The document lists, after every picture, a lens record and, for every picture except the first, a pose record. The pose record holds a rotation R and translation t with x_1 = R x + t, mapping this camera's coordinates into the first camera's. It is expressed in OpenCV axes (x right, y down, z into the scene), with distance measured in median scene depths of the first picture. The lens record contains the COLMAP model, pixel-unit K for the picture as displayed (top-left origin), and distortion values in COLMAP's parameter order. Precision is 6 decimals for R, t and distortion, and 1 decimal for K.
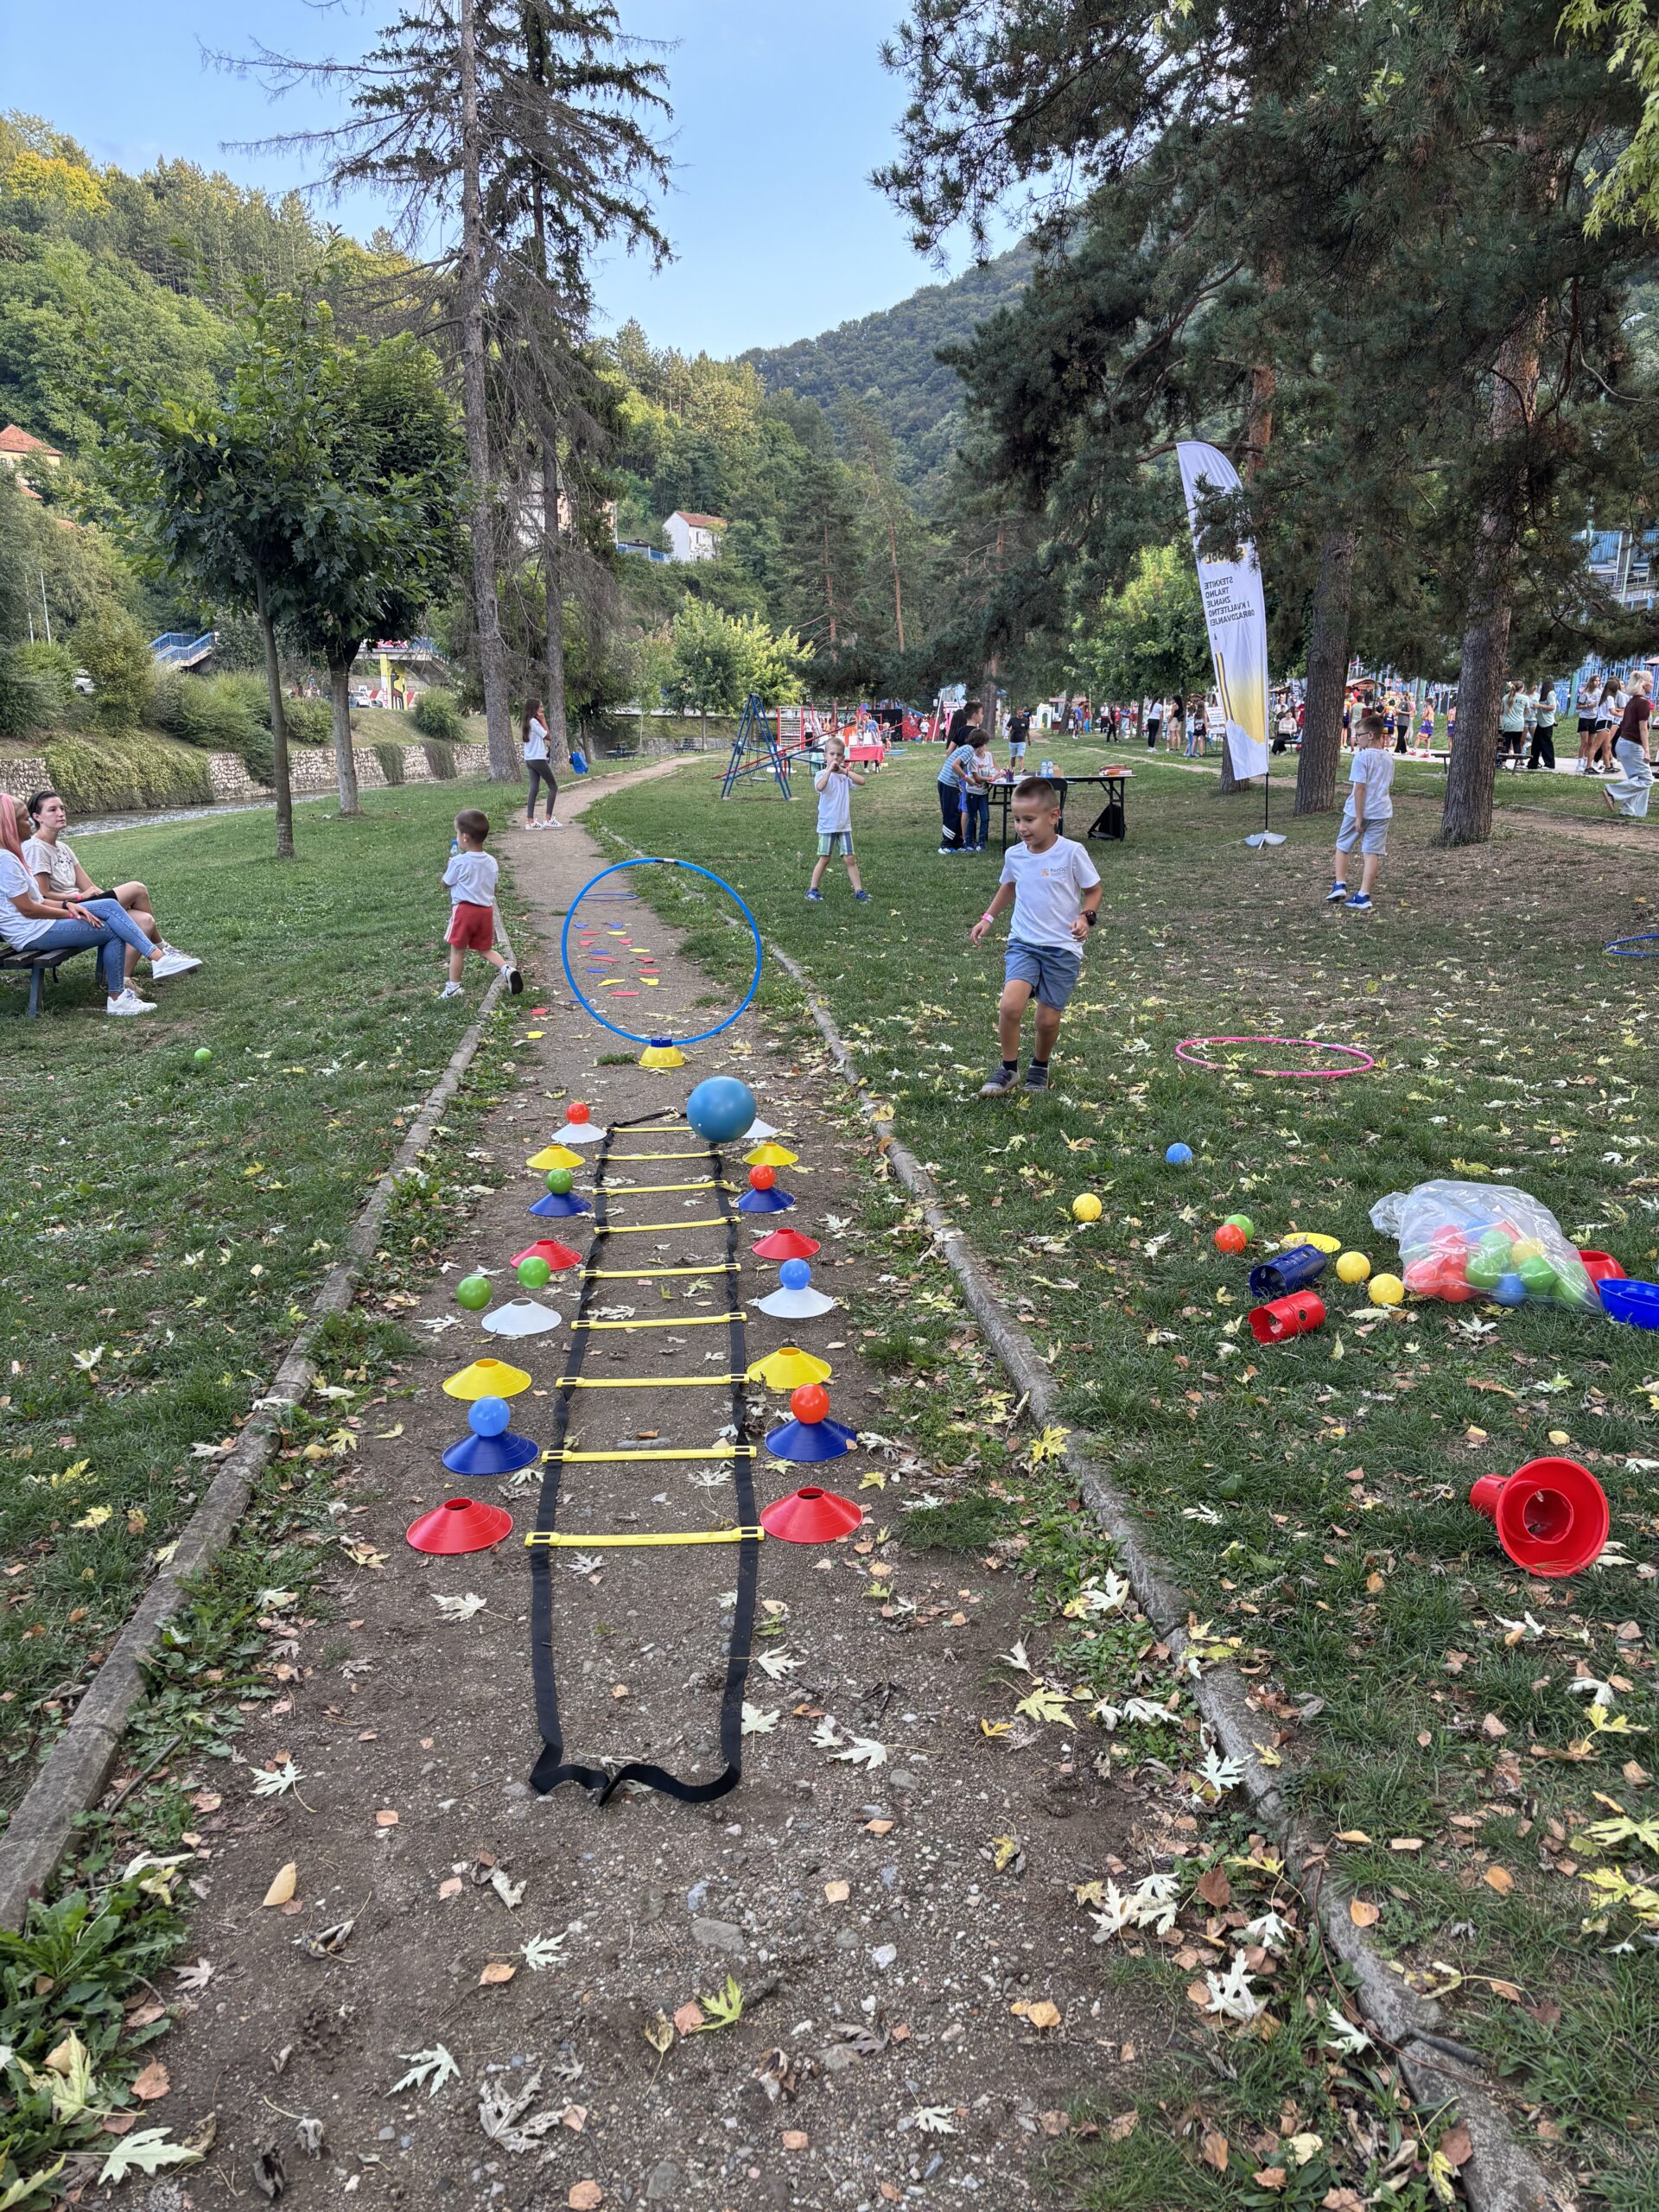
lens RADIAL K [[1692.1, 0, 831.8], [0, 1692.1, 1099.1], [0, 0, 1]] dist [0.054399, -0.040729]
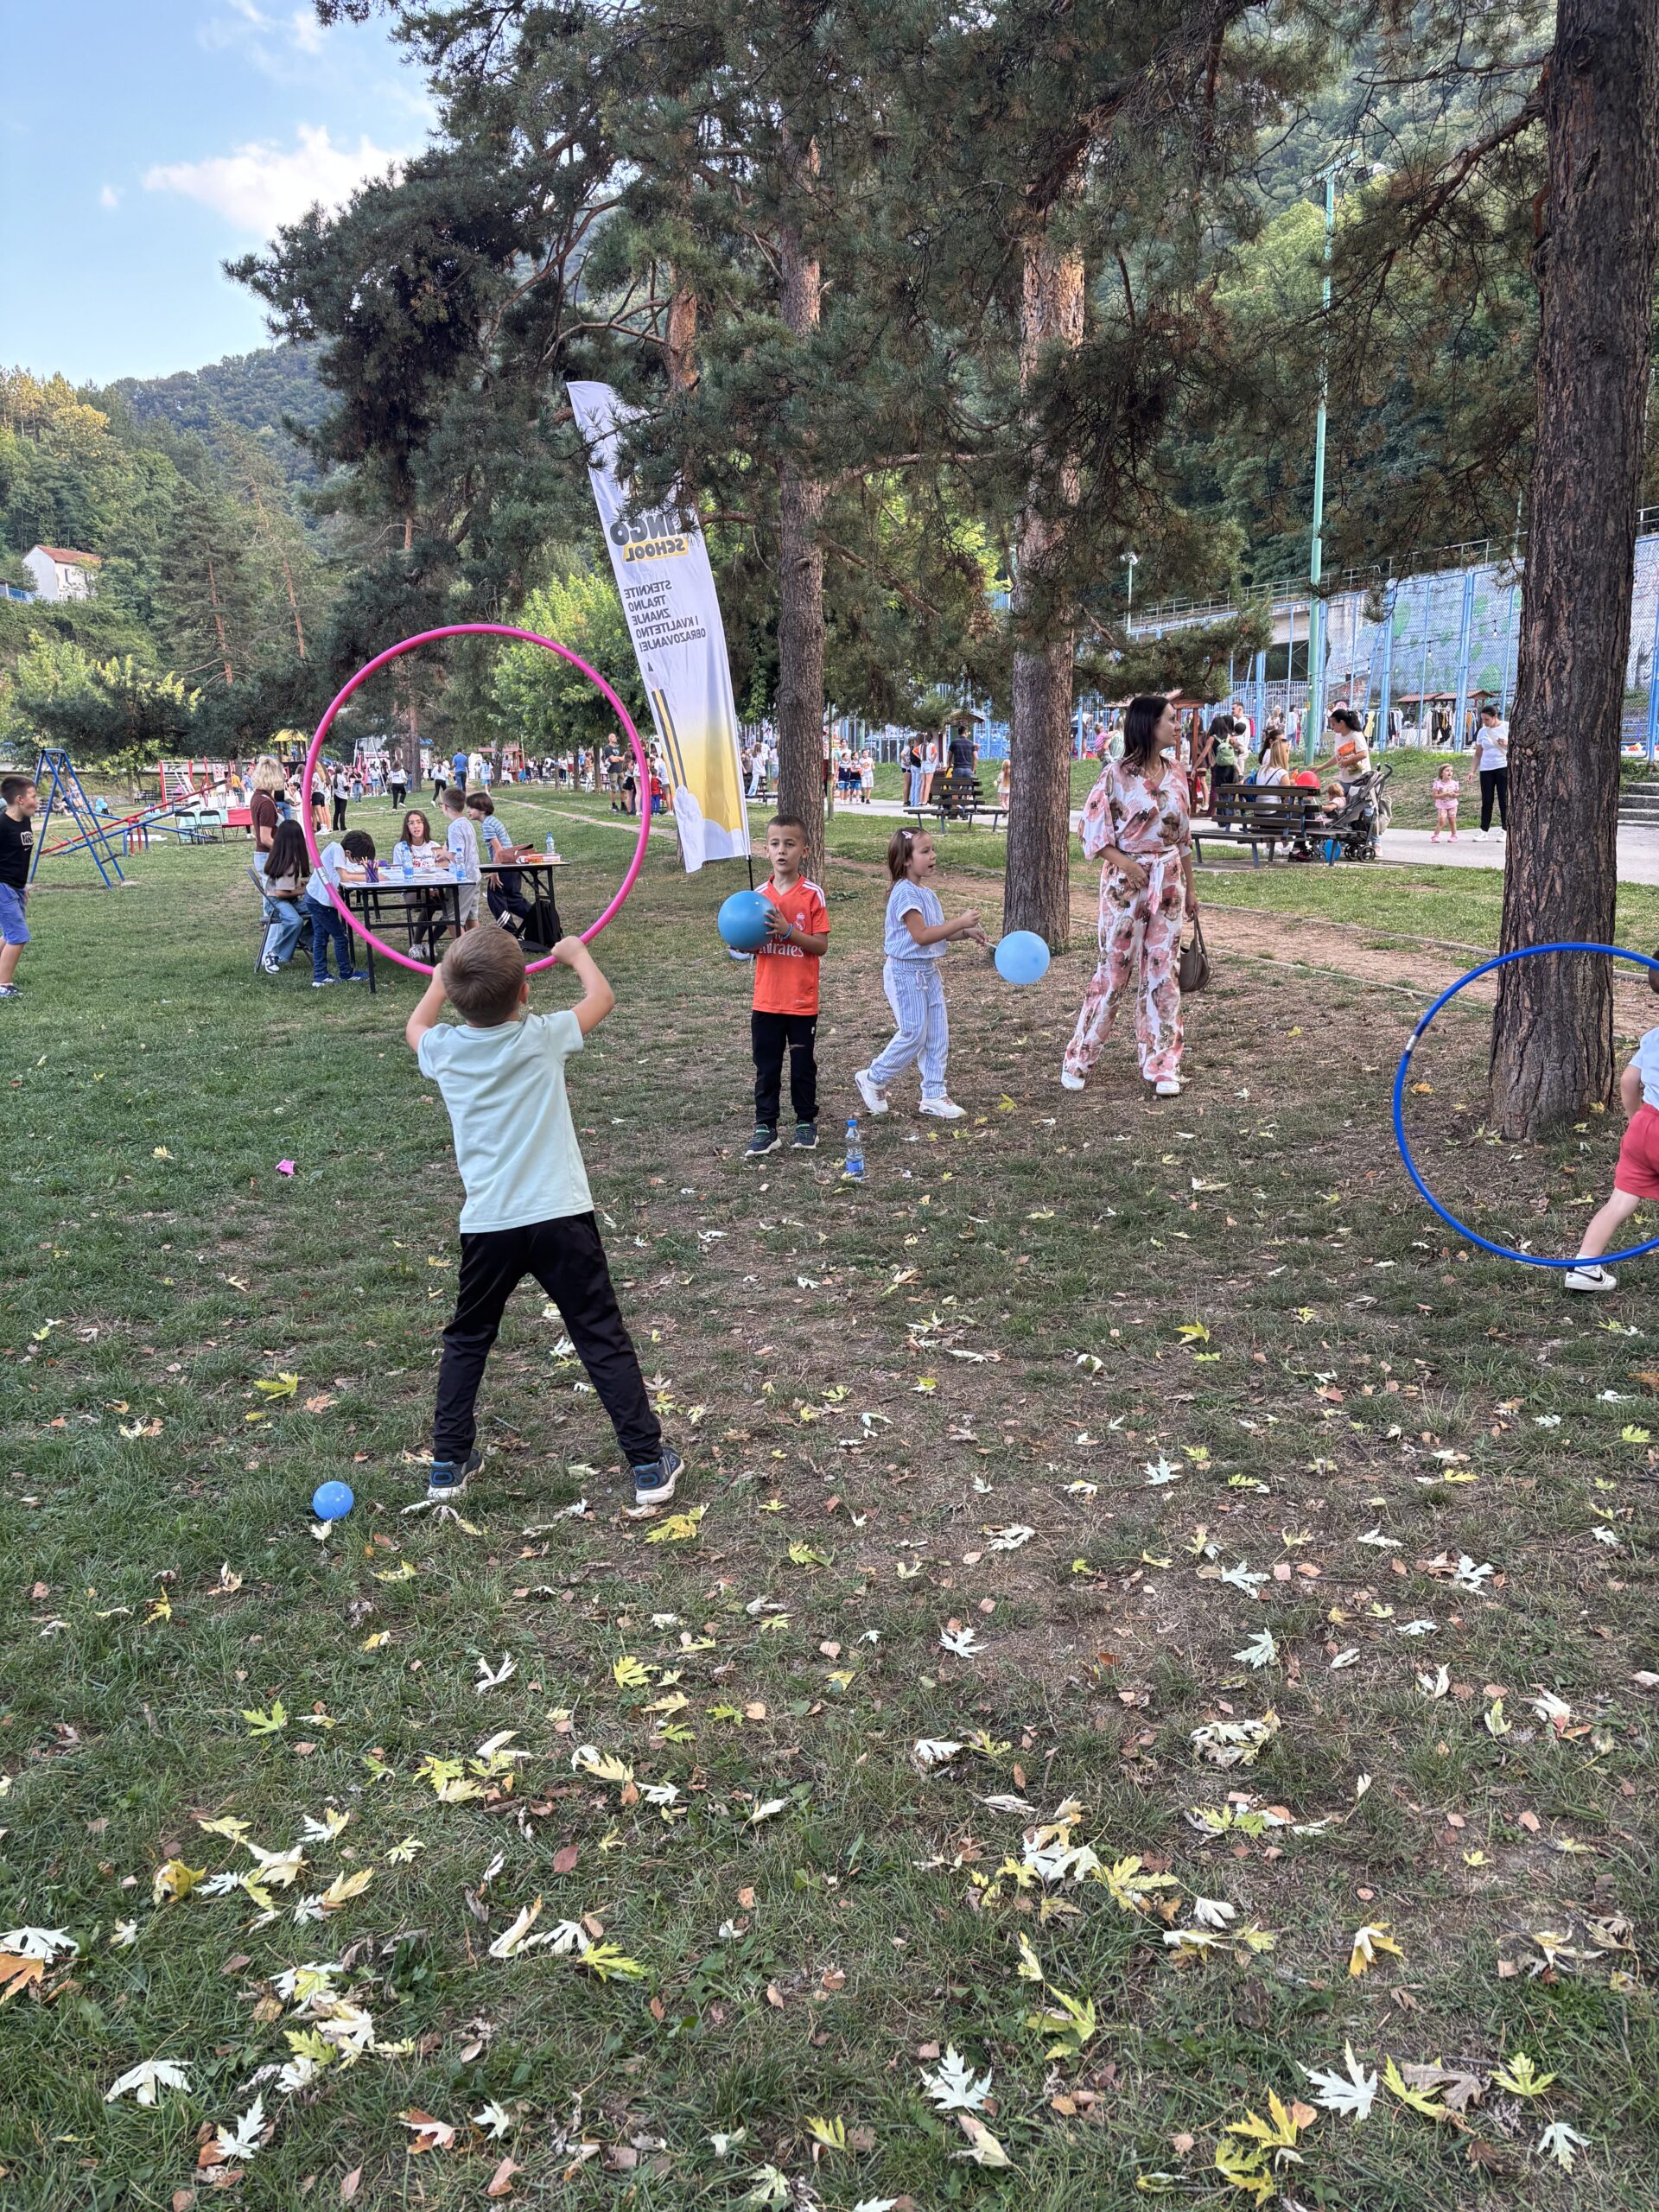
lens RADIAL K [[1692.1, 0, 839.9], [0, 1692.1, 1100.5], [0, 0, 1]] dist [0.054399, -0.040729]
pose [[0.947216, -0.080455, 0.310337, 0.025145], [0.088635, 0.995988, -0.012325, -0.030877], [-0.308100, 0.039181, 0.950547, 0.126492]]
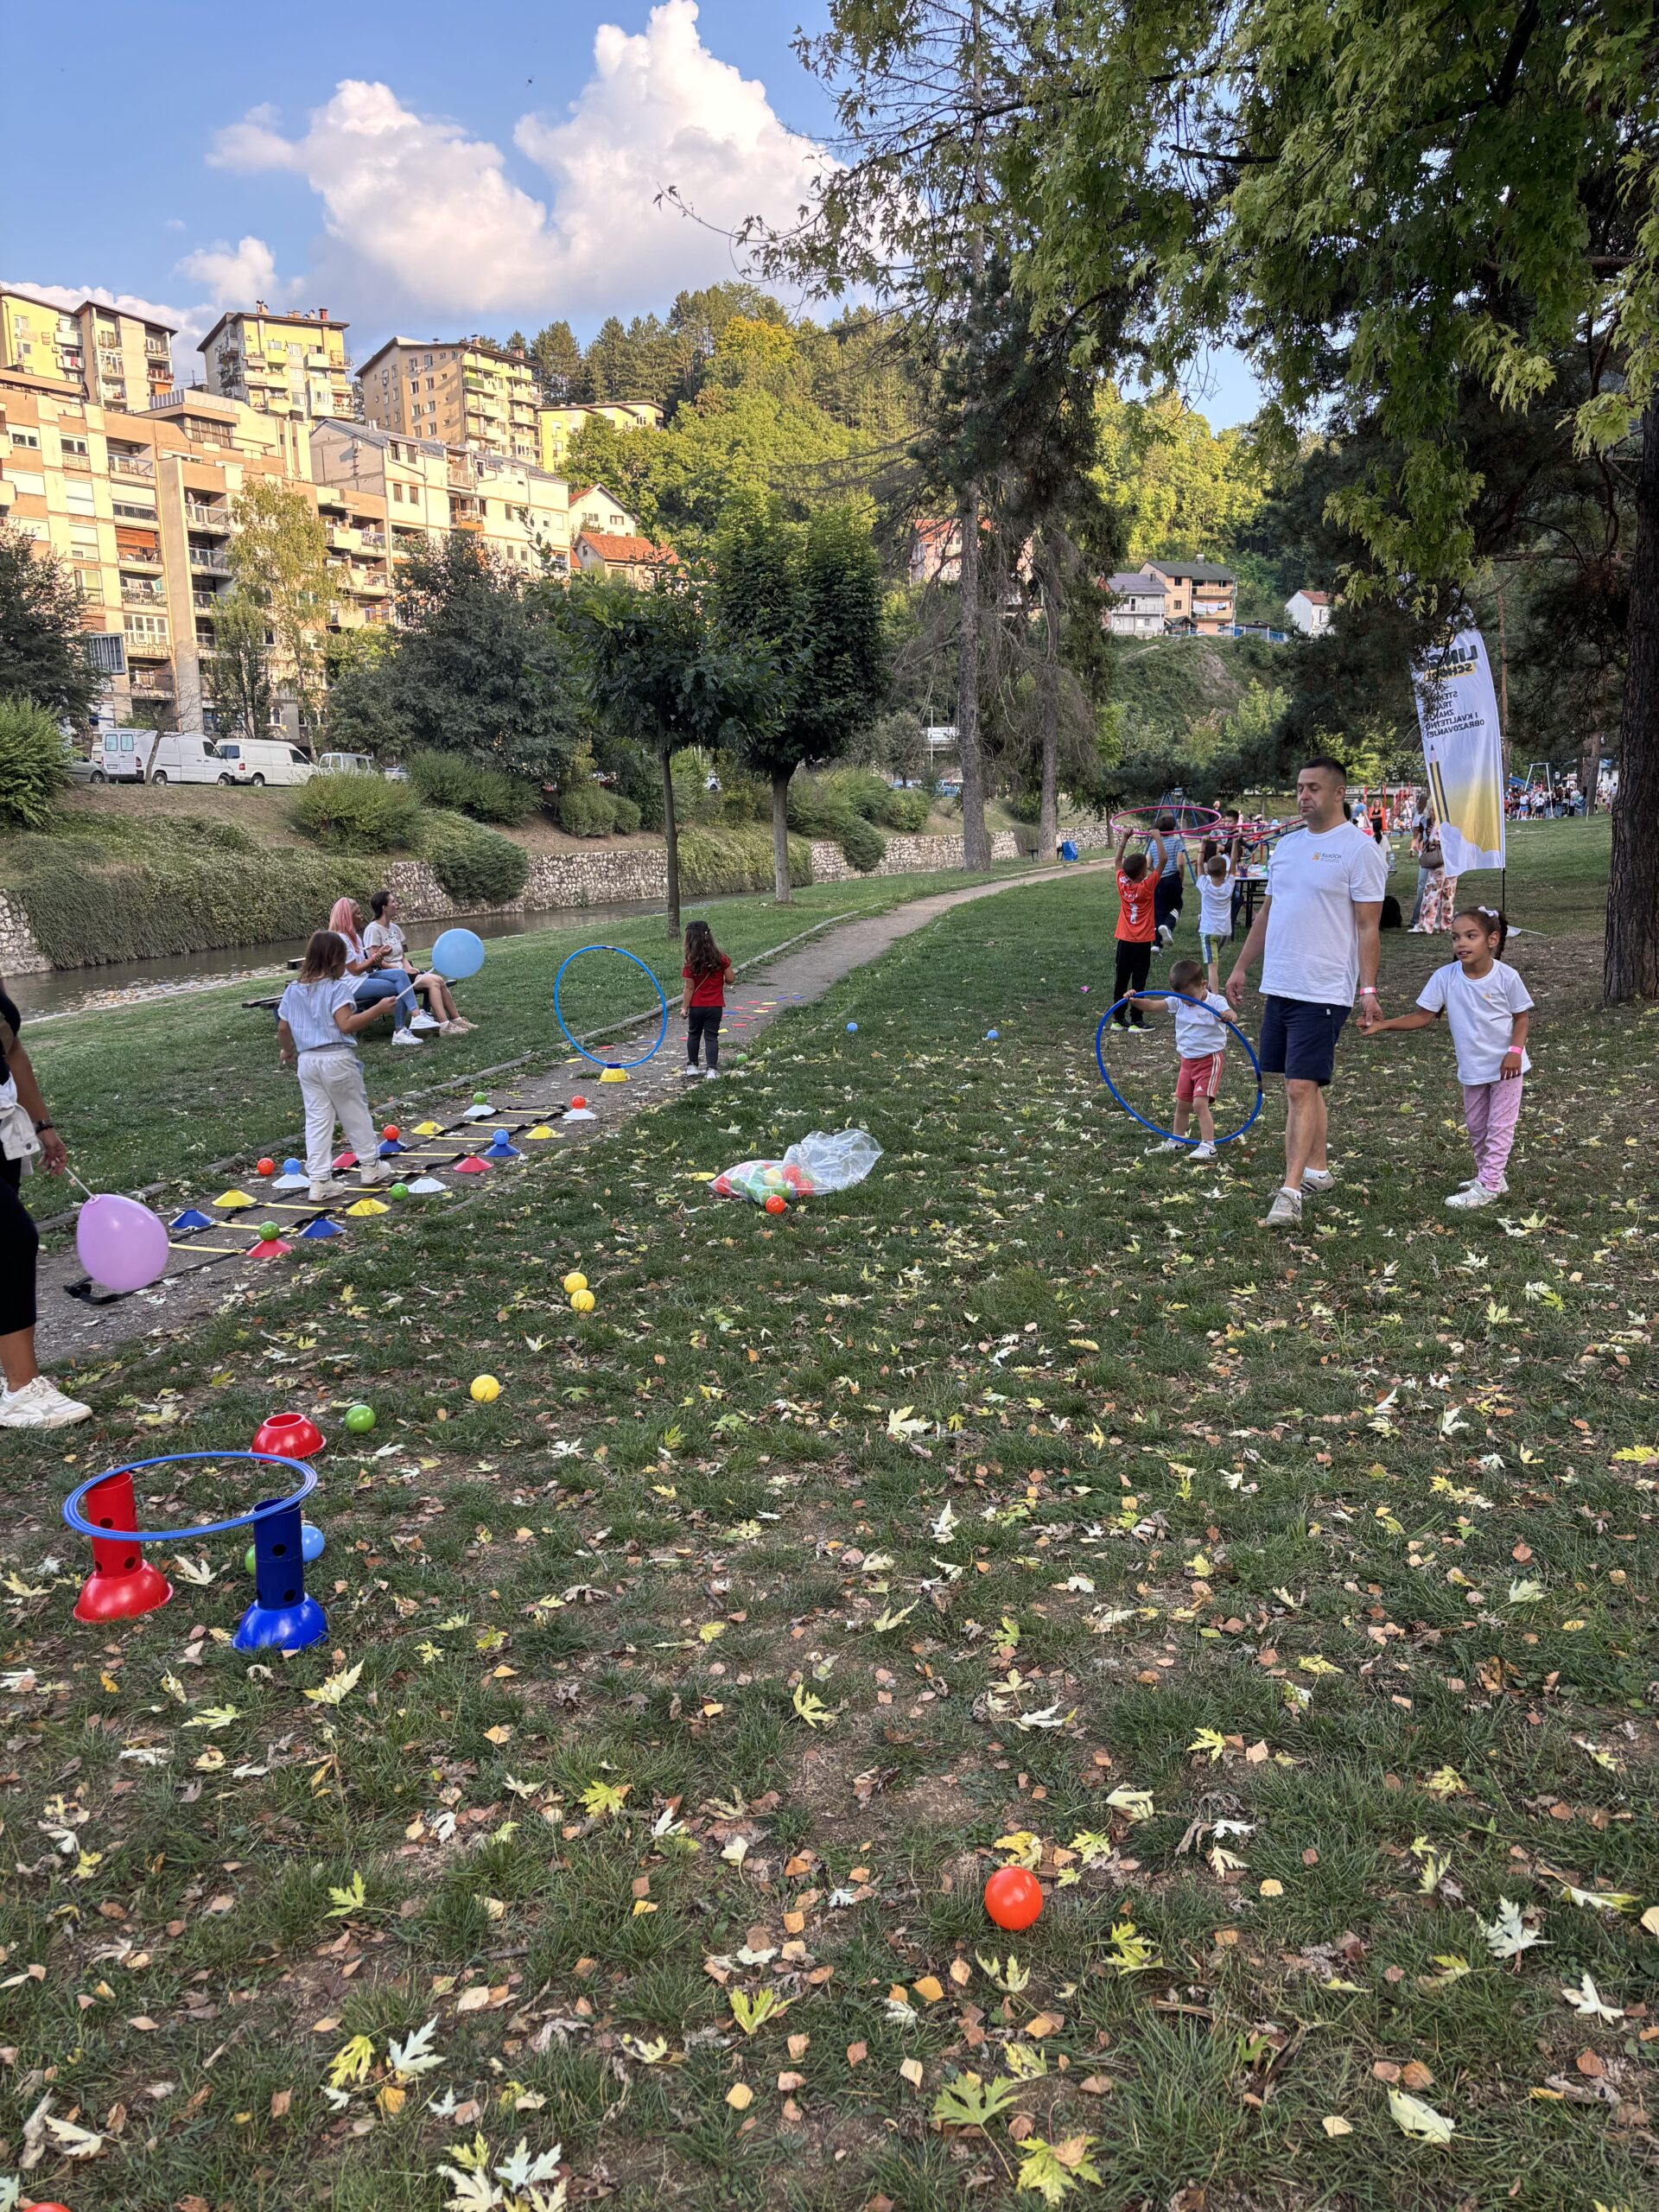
lens RADIAL K [[1692.1, 0, 828.3], [0, 1692.1, 1102.4], [0, 0, 1]] dist [0.054399, -0.040729]
pose [[0.933518, 0.046575, -0.355491, 0.100592], [-0.061890, 0.997575, -0.031827, 0.005832], [0.353147, 0.051712, 0.934138, -0.056810]]
